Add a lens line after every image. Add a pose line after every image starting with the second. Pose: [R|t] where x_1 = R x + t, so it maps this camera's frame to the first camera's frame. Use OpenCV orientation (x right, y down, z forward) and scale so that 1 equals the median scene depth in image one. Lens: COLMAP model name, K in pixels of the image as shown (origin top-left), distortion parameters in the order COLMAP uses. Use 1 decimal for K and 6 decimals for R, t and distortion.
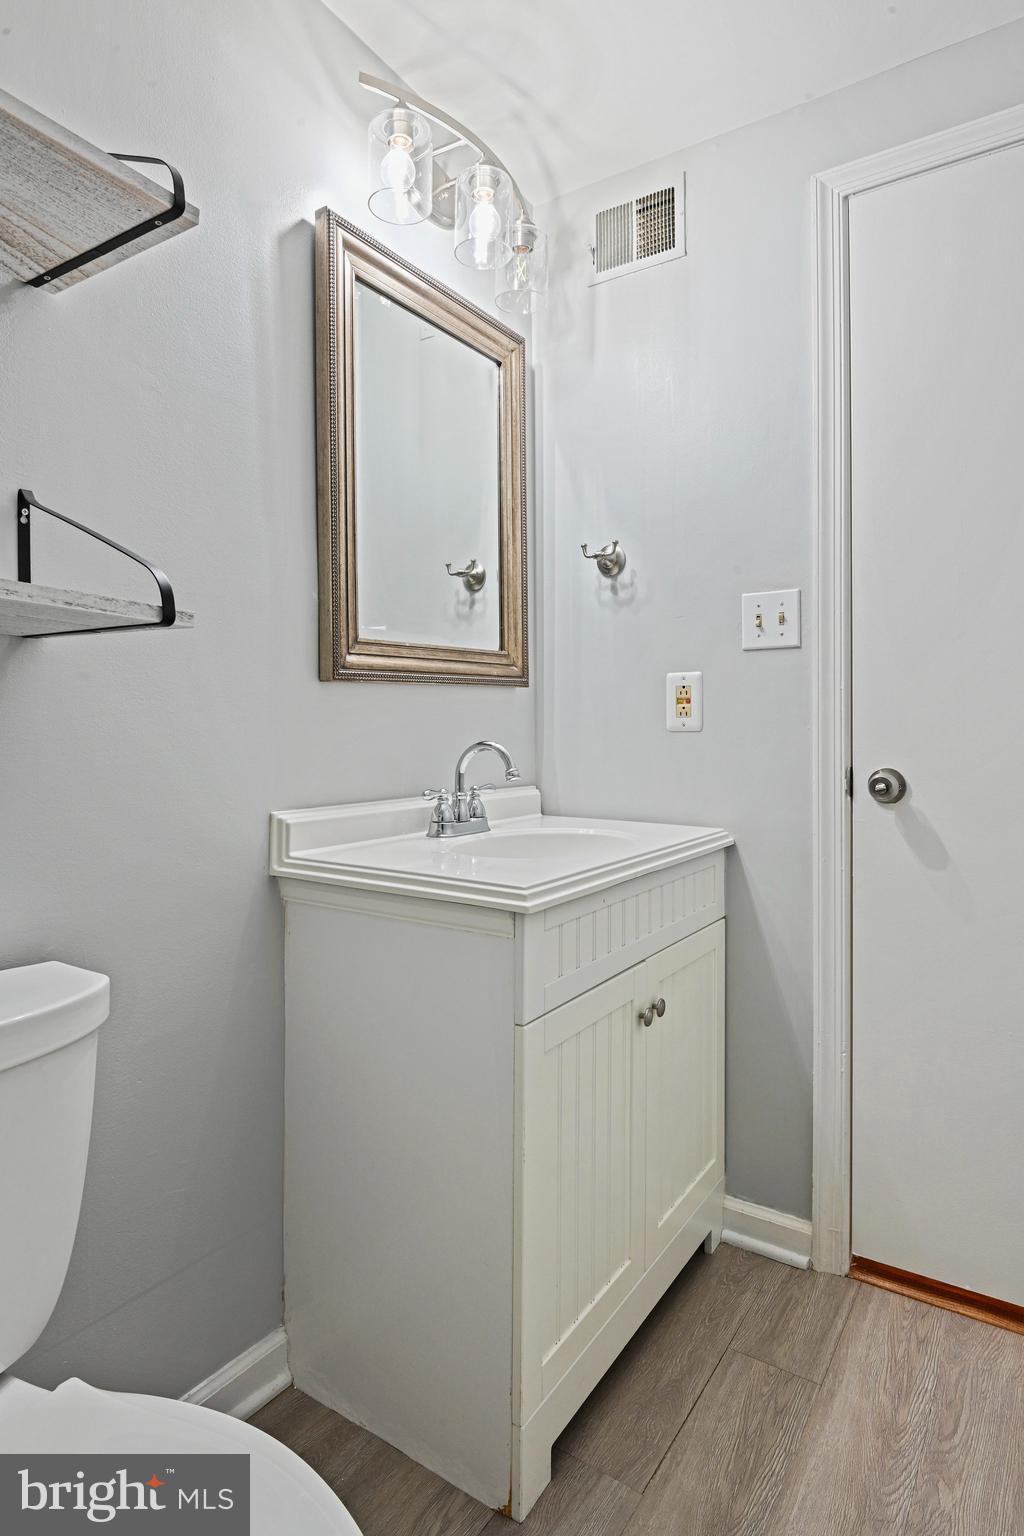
lens RADIAL K [[811.4, 0, 512.5], [0, 811.4, 736.1], [0, 0, 1]] dist [-0.006801, -0.015063]
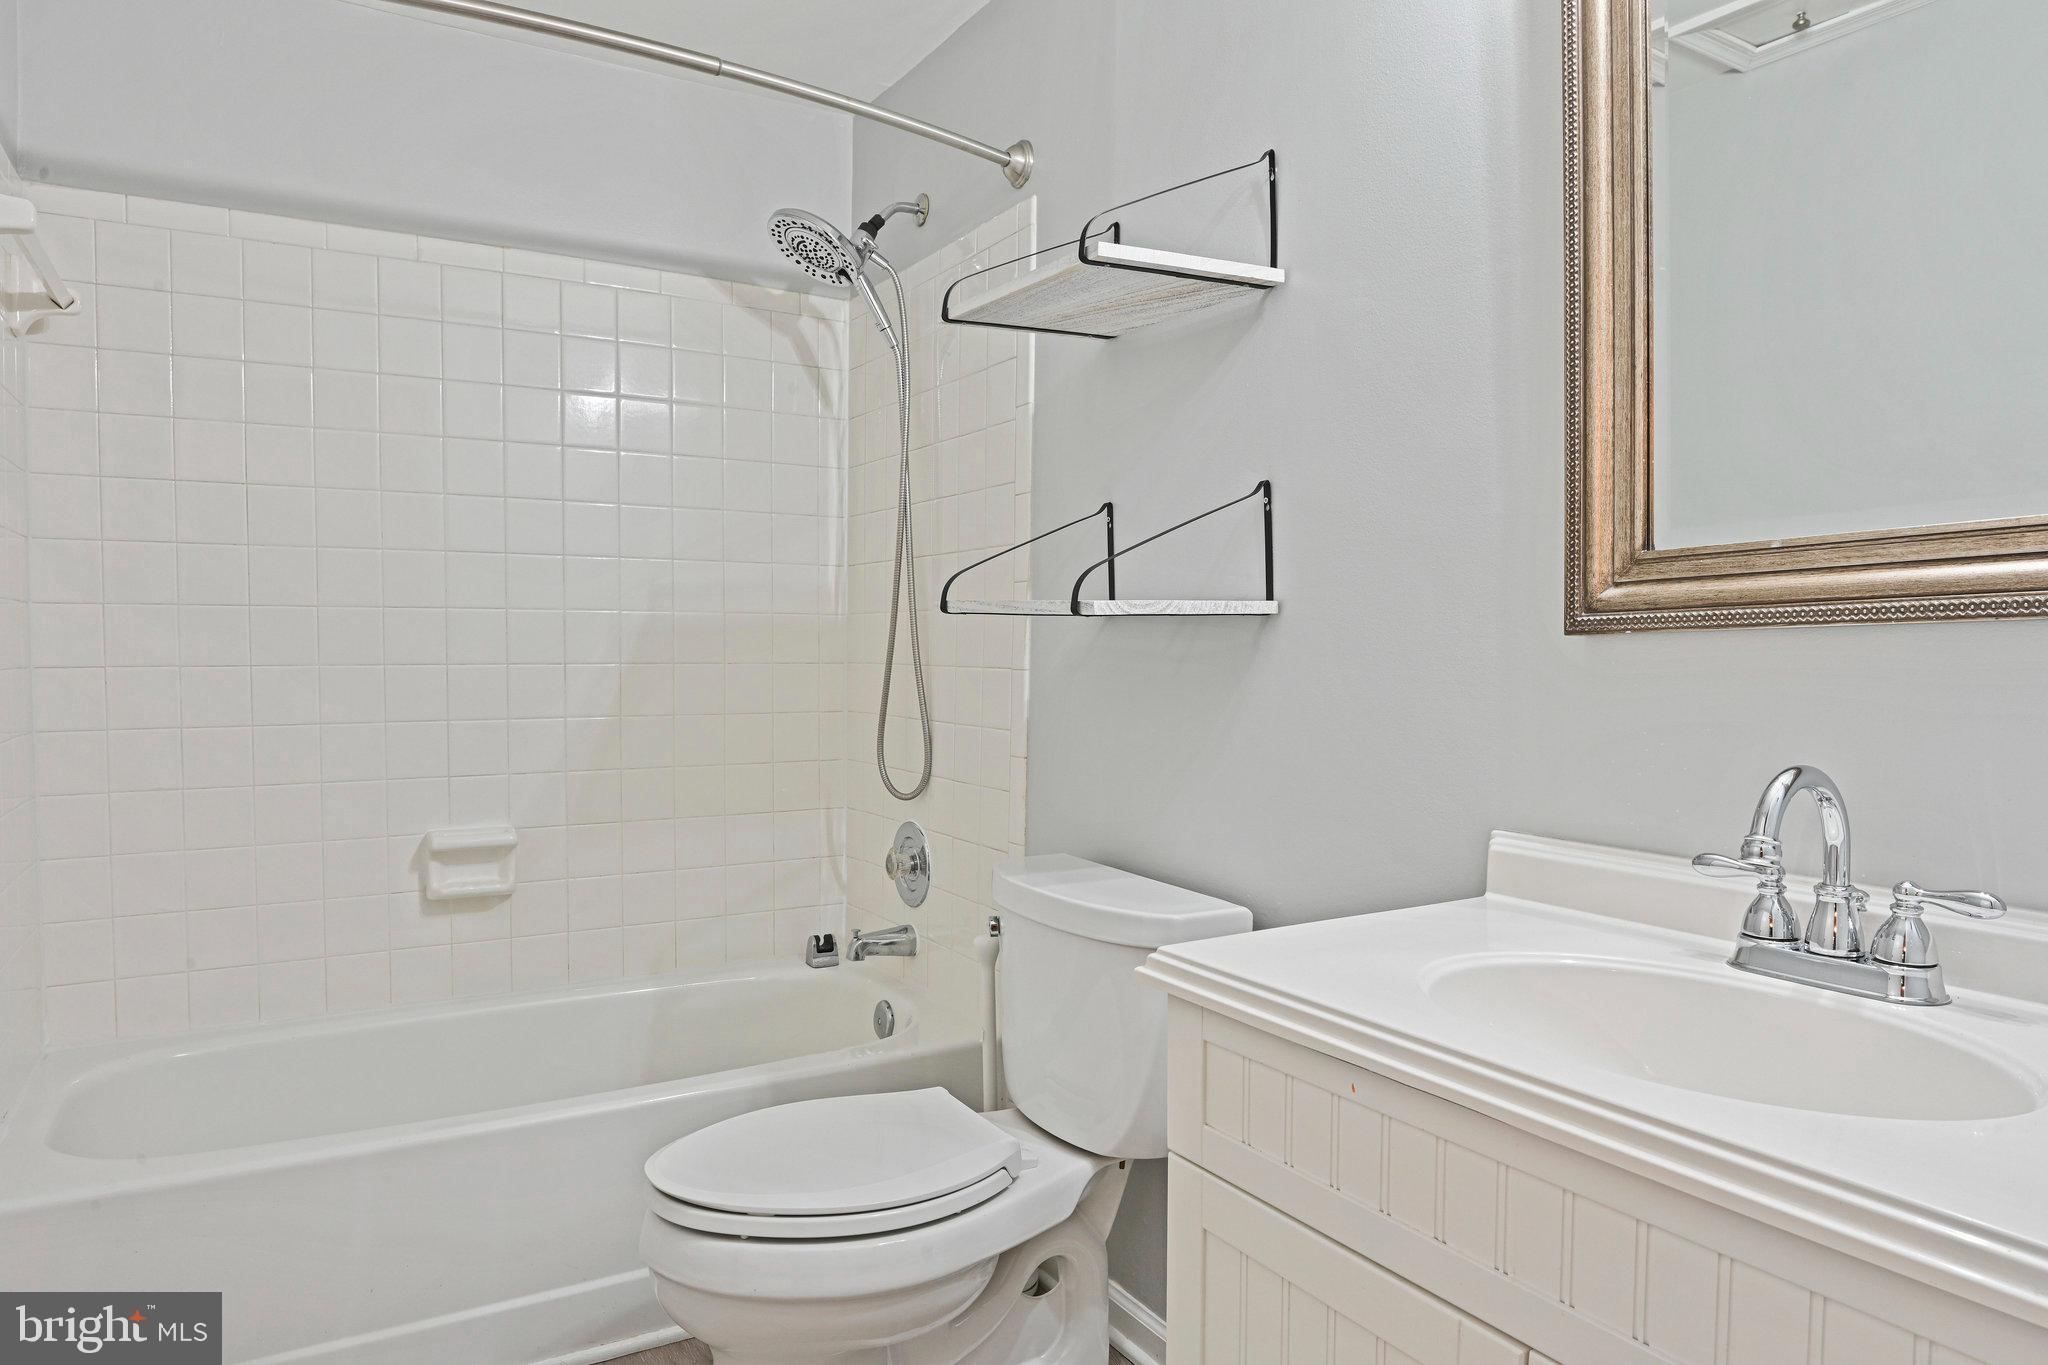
lens RADIAL K [[1301.5, 0, 1022.0], [0, 1301.5, 686.5], [0, 0, 1]] dist [-0.014659, 0.000468]
pose [[-0.402750, 0.031574, -0.914765, 0.772699], [-0.004340, 0.999328, 0.036404, -0.059075], [0.915300, 0.018632, -0.402342, 0.951743]]
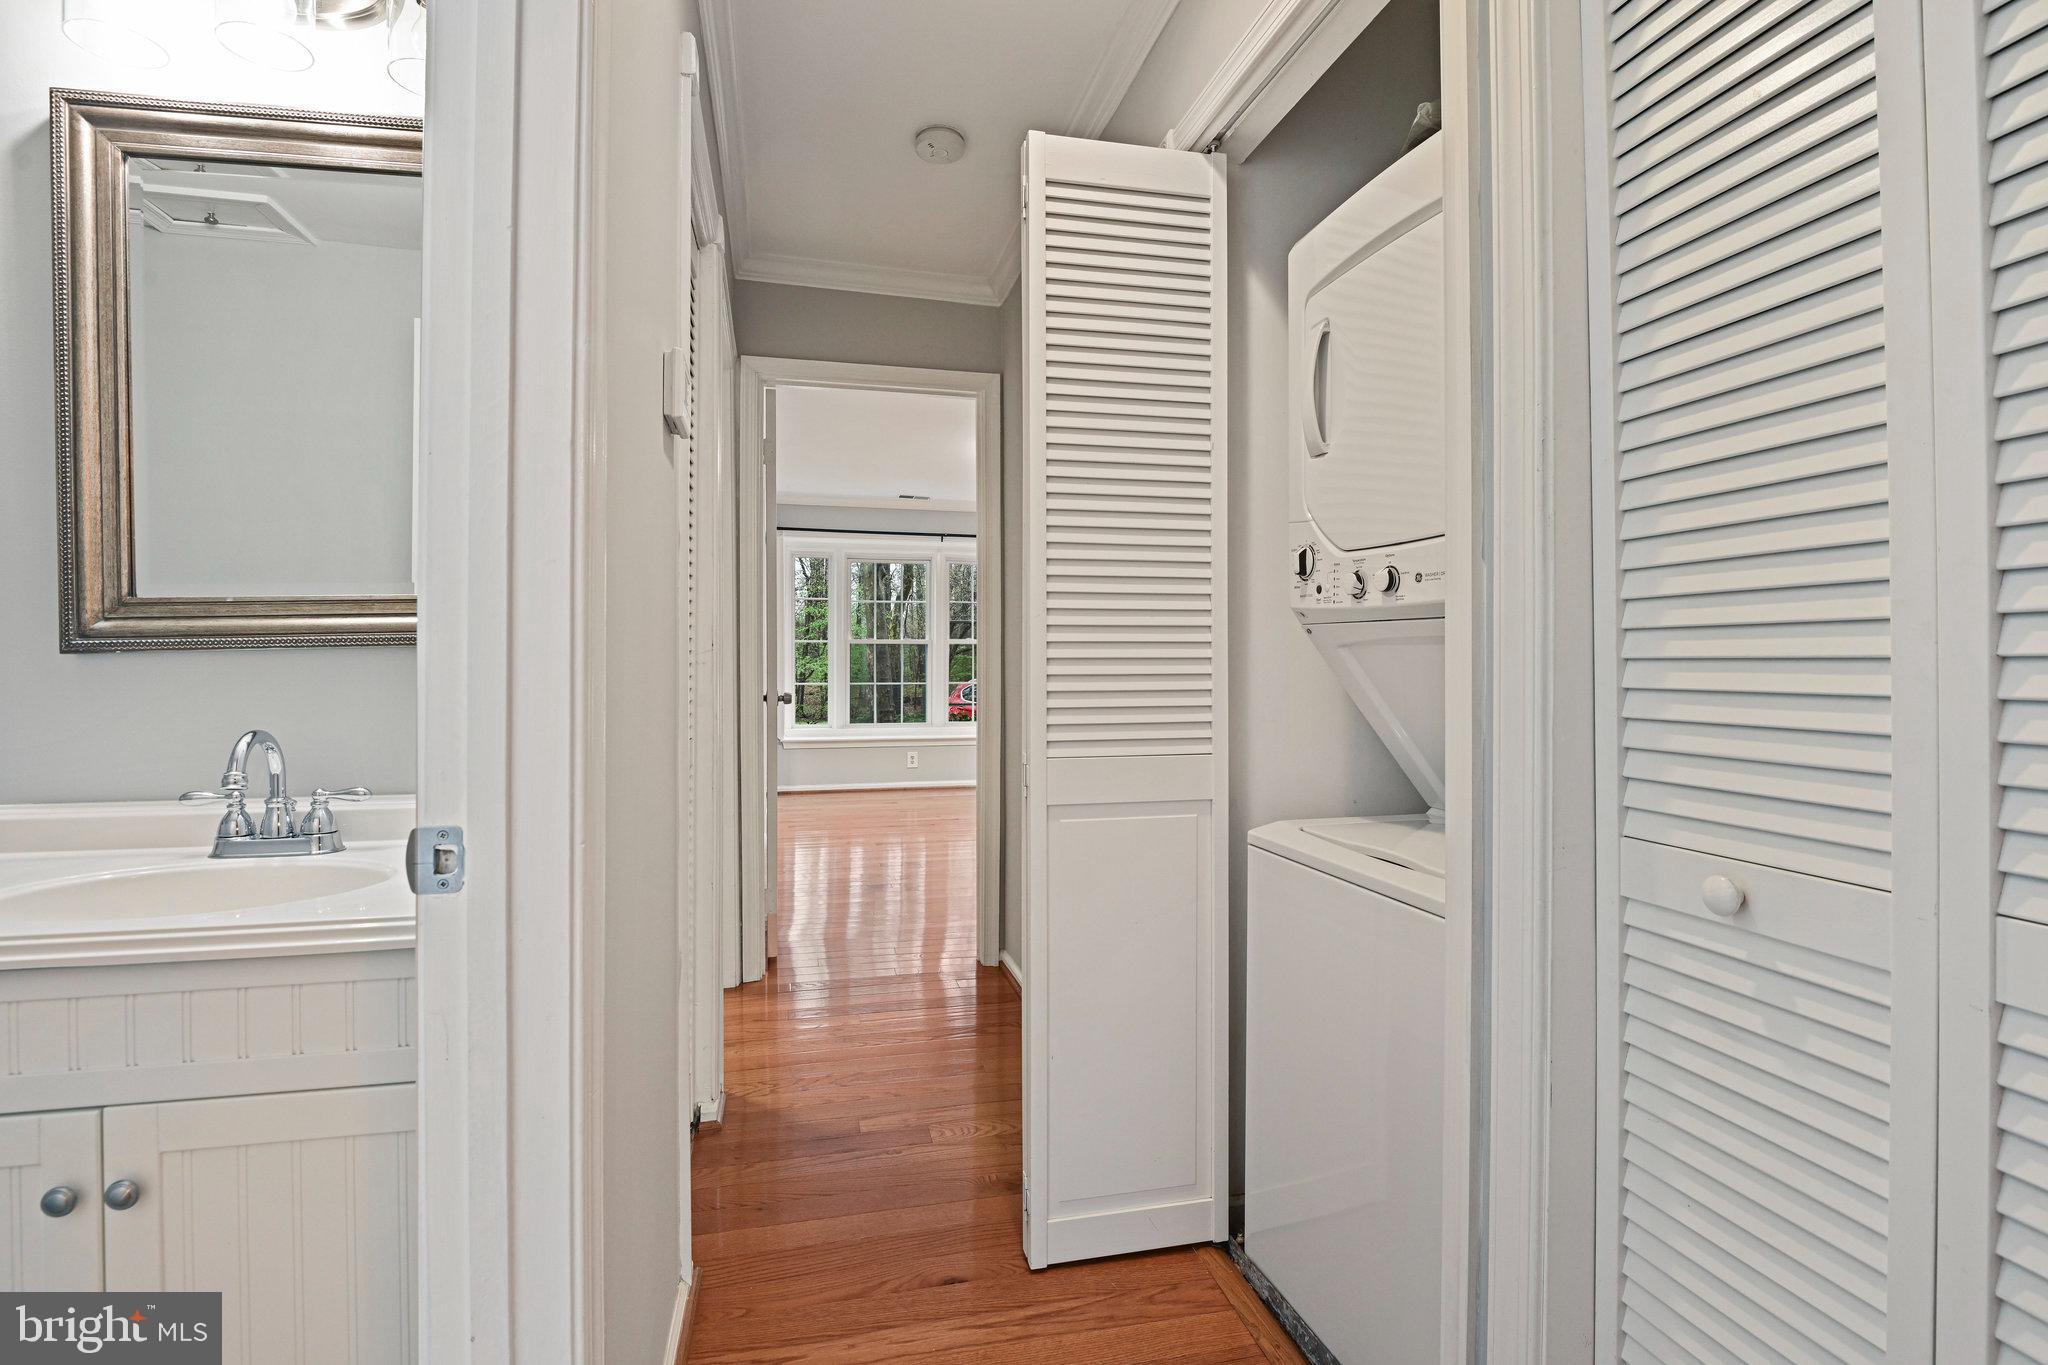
lens RADIAL K [[953.9, 0, 1026.4], [0, 953.9, 671.9], [0, 0, 1]] dist [-0.008682, -0.006304]
pose [[0.748121, 0.016519, -0.663356, 1.090509], [-0.007684, 0.999839, 0.016232, -0.067794], [0.663518, -0.007047, 0.748128, 0.873997]]
